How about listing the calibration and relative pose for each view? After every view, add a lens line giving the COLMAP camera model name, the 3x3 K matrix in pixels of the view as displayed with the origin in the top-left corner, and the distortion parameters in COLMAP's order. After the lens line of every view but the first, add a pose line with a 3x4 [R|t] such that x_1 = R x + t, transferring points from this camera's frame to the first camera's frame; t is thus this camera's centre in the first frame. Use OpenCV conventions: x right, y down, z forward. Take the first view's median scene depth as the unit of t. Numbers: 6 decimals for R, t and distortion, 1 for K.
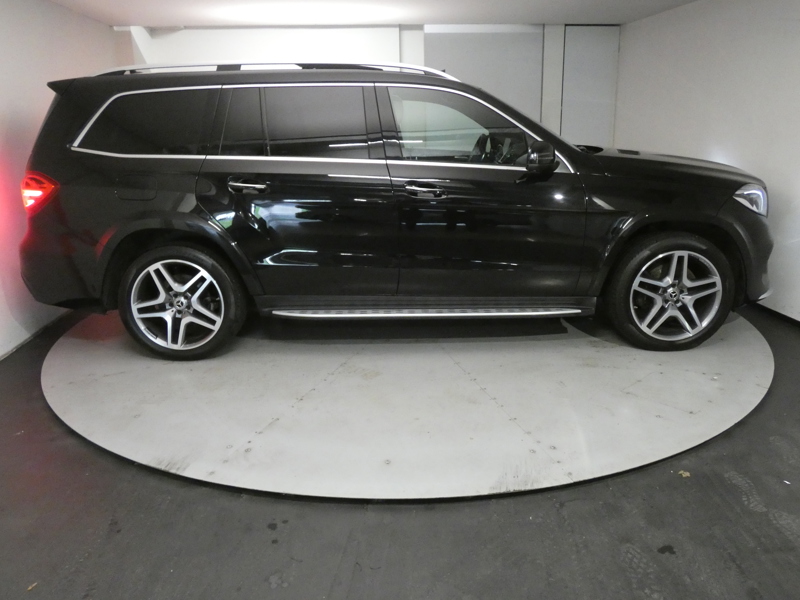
lens RADIAL K [[623.2, 0, 401.8], [0, 623.2, 291.8], [0, 0, 1]] dist [-0.021856, 0.002344]
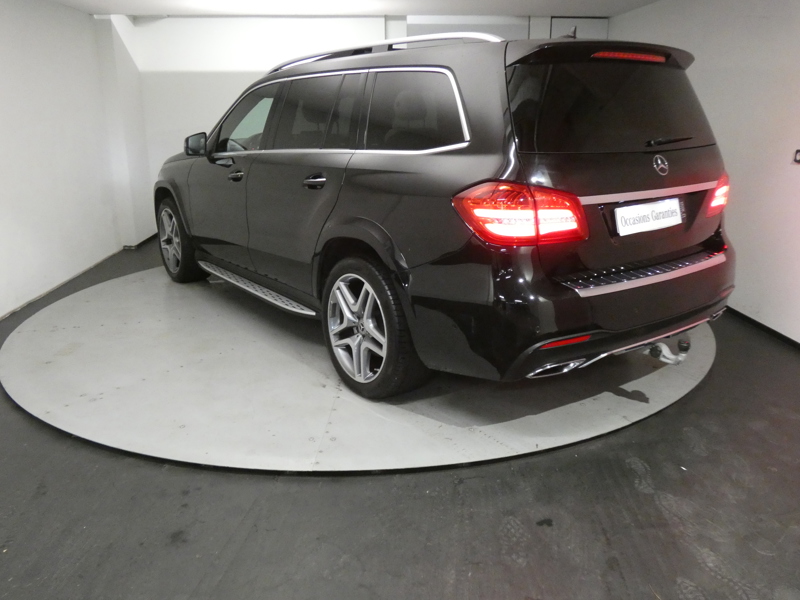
lens RADIAL K [[656.0, 0, 403.6], [0, 656.0, 299.6], [0, 0, 1]] dist [-0.004698, -0.011517]
pose [[0.999379, 0.020892, -0.028381, 0.185322], [-0.020647, 0.999747, 0.008889, 0.026974], [0.028560, -0.008298, 0.999558, -0.110082]]
